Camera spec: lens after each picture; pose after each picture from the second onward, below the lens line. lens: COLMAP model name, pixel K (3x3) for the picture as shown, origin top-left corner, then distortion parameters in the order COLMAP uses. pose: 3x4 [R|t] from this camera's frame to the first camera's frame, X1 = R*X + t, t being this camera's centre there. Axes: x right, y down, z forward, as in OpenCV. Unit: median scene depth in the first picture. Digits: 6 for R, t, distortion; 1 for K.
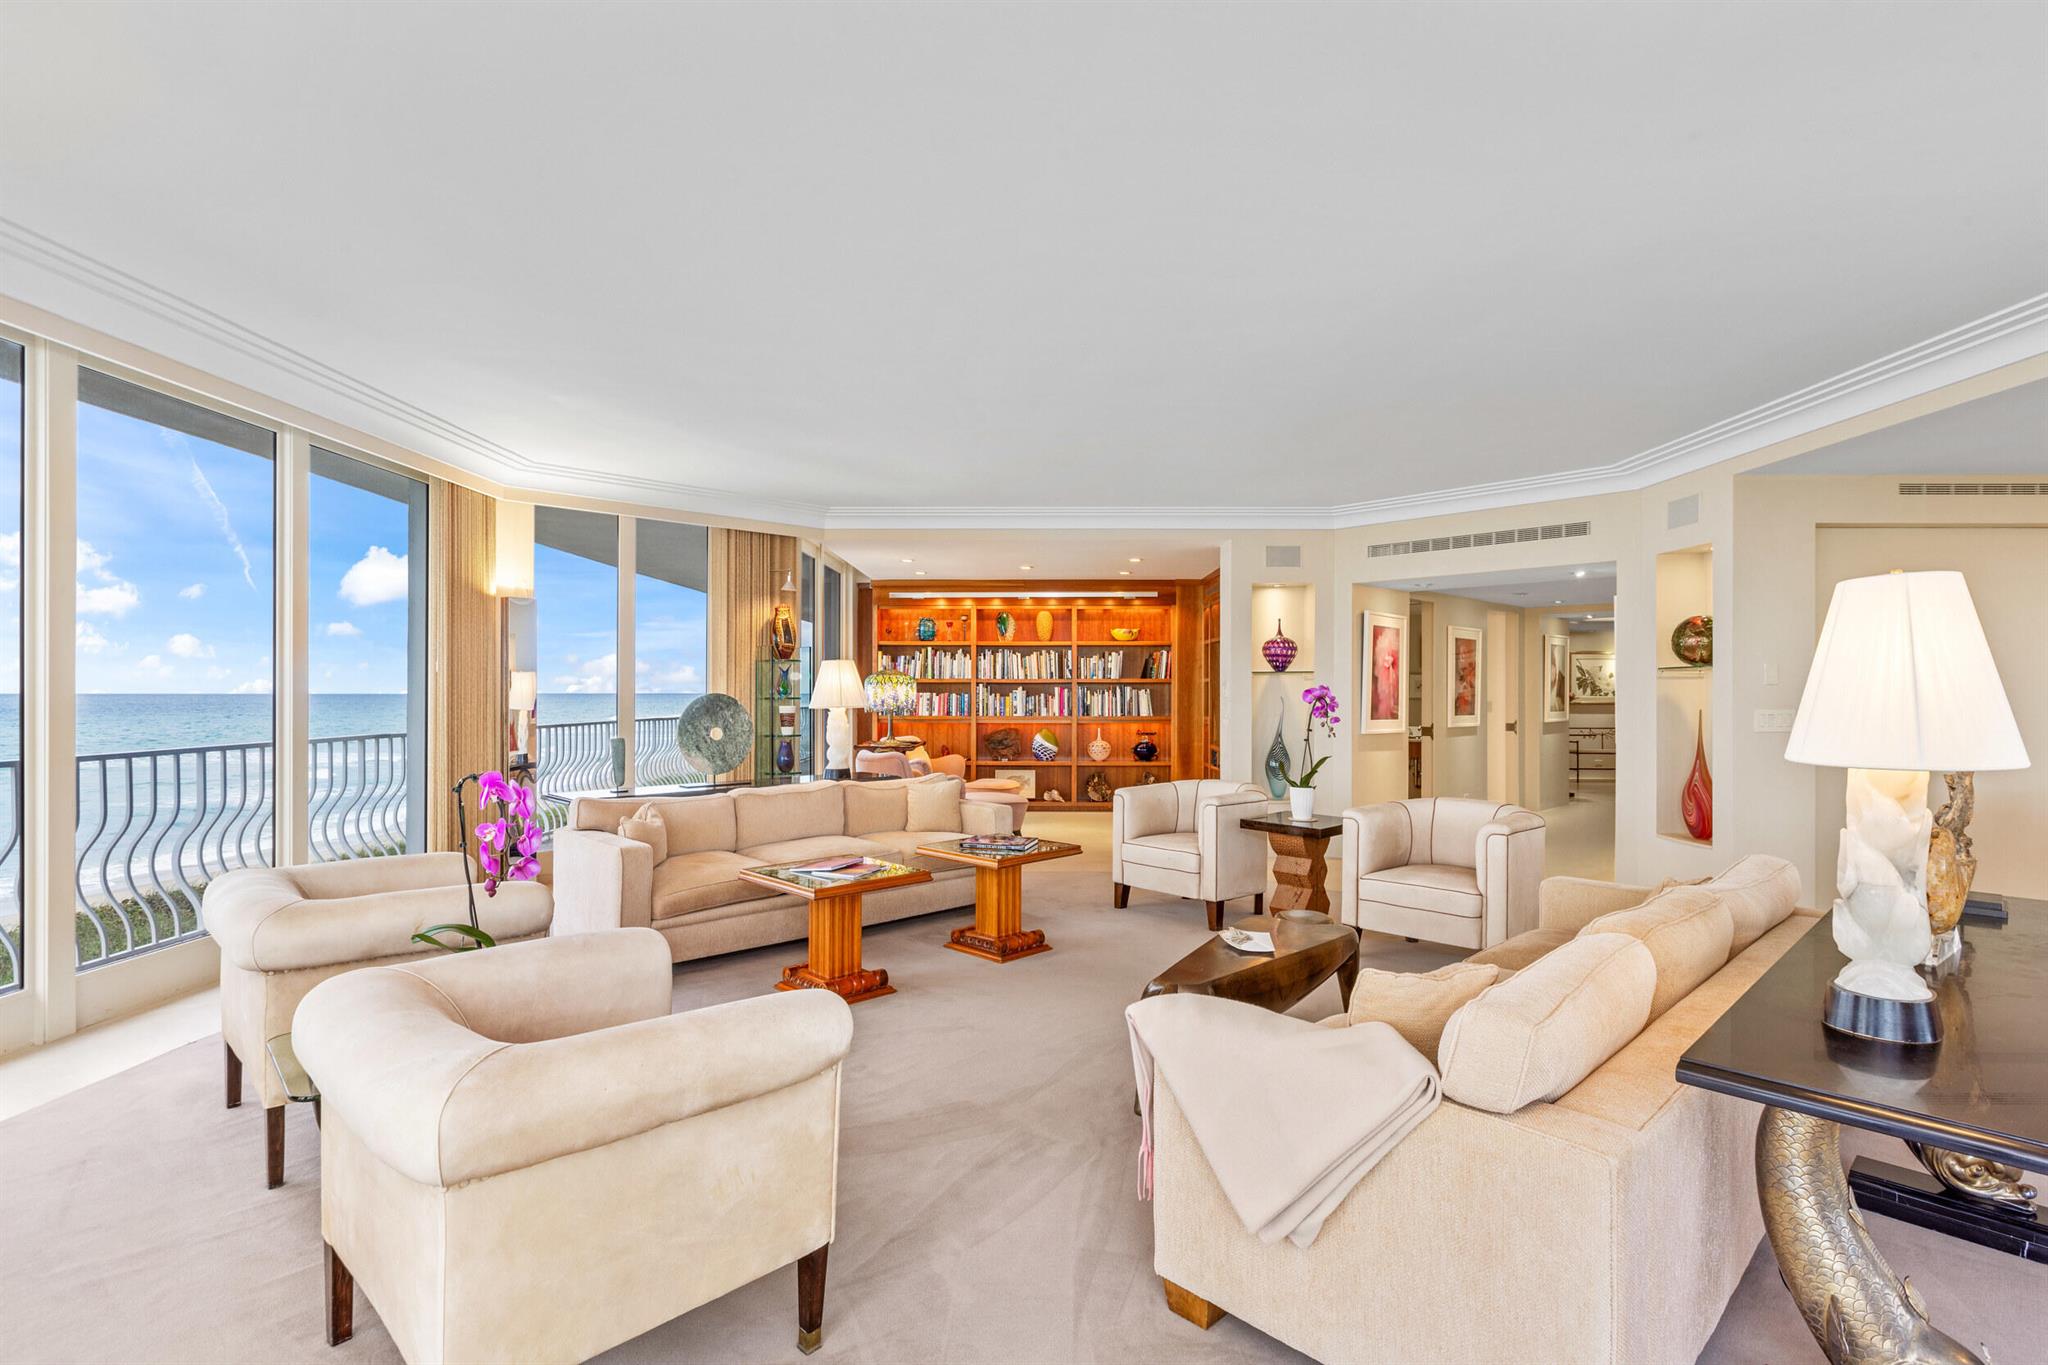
lens RADIAL K [[987.1, 0, 1028.7], [0, 987.1, 688.6], [0, 0, 1]] dist [0.001350, 0.000169]
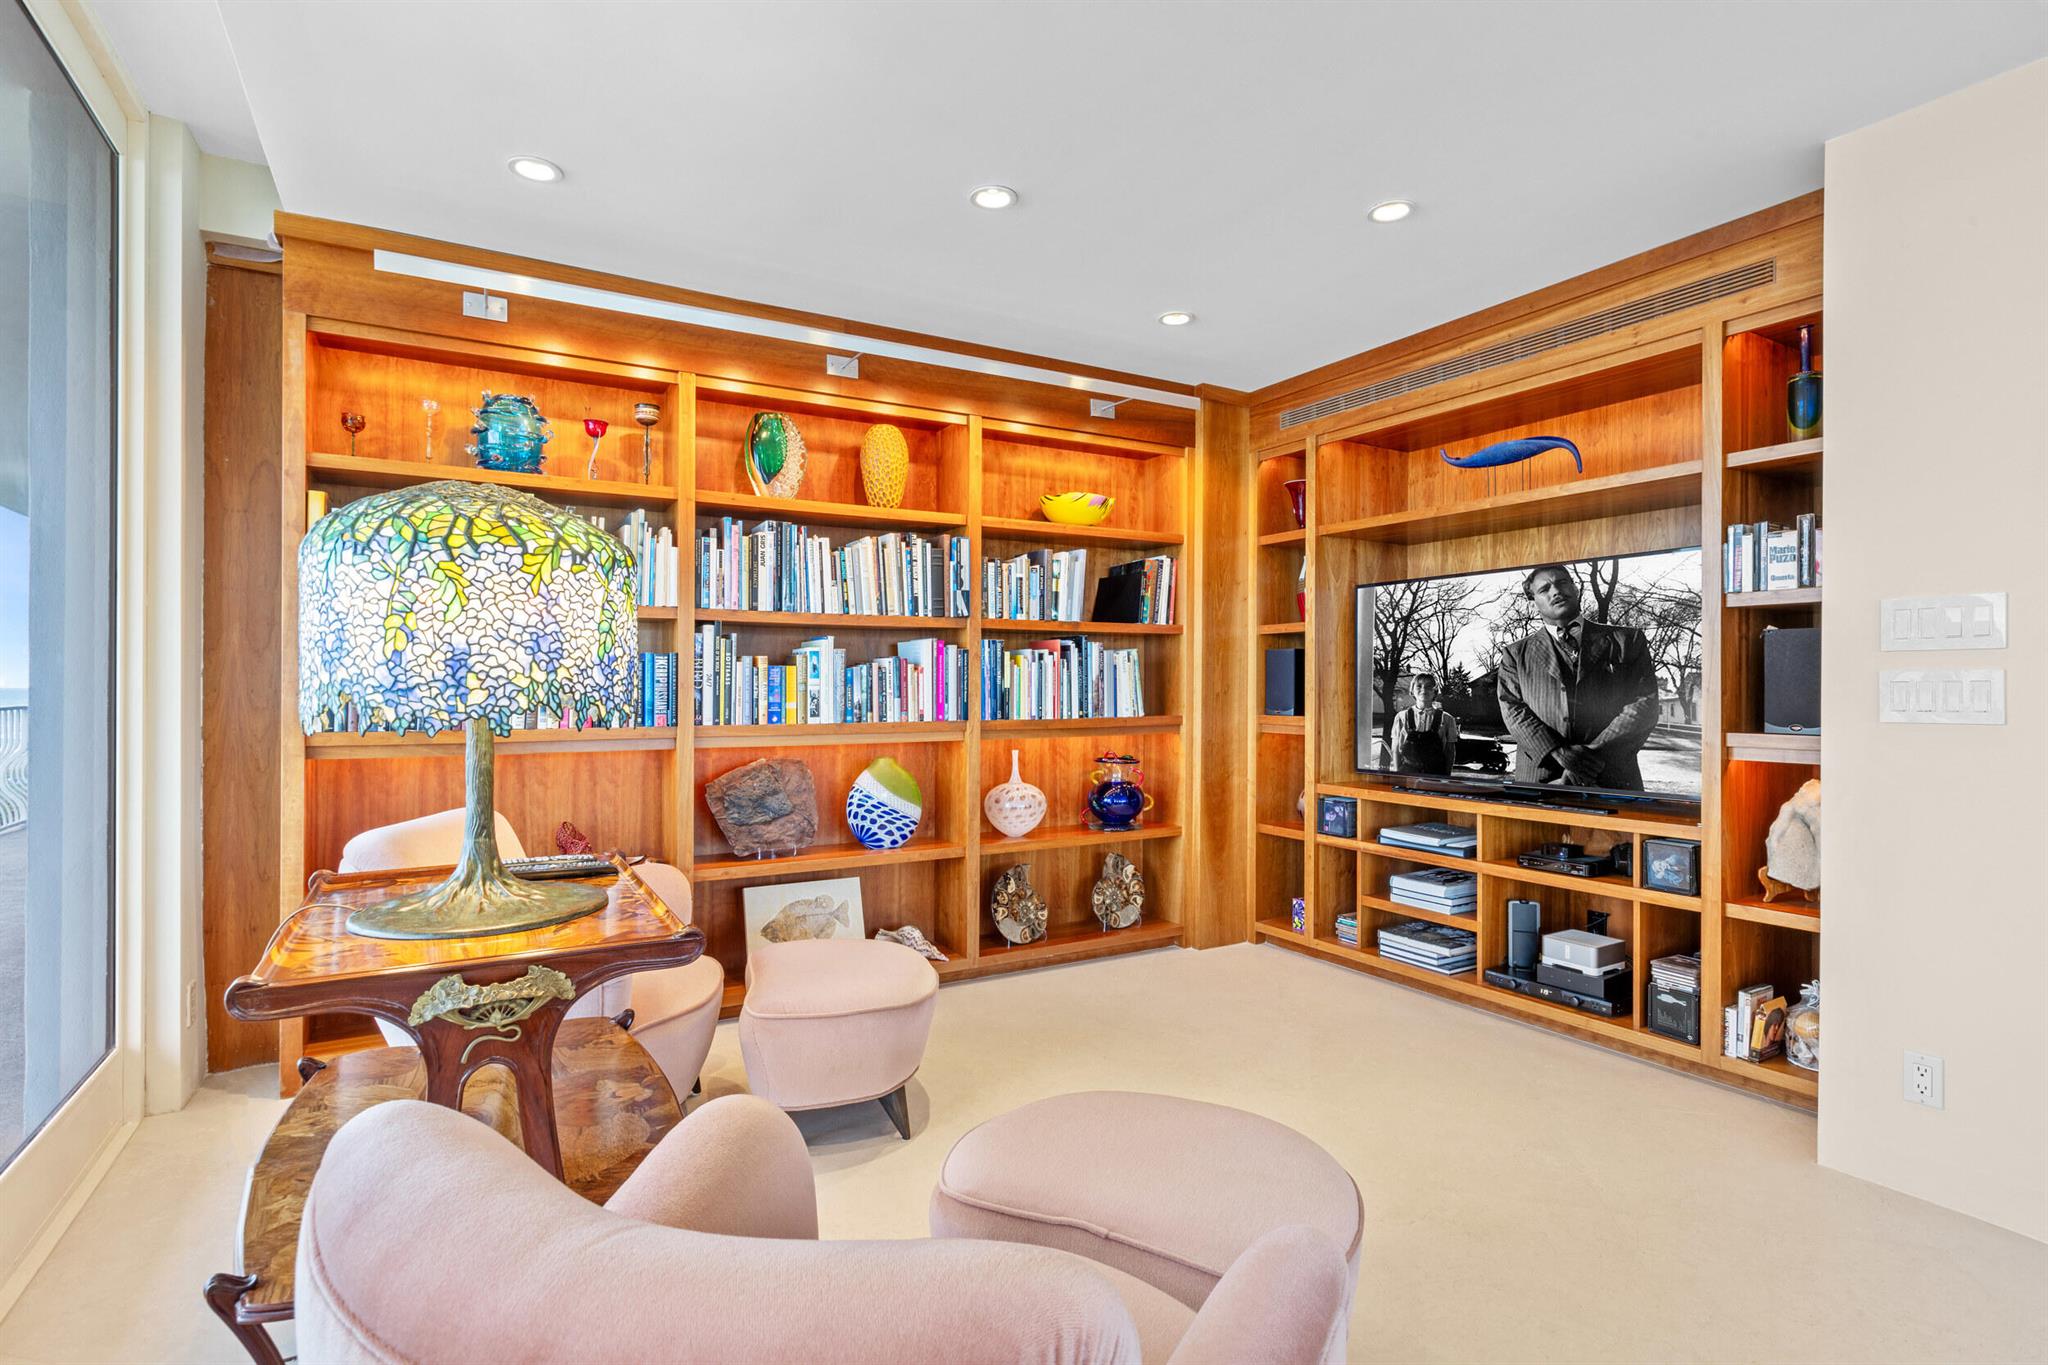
lens RADIAL K [[982.0, 0, 1023.3], [0, 982.0, 672.4], [0, 0, 1]] dist [0.000888, 0.000213]
pose [[0.860751, 0.003394, 0.509015, -0.122099], [-0.001949, 0.999992, -0.003373, 0.011299], [-0.509022, 0.001912, 0.860751, 0.677952]]
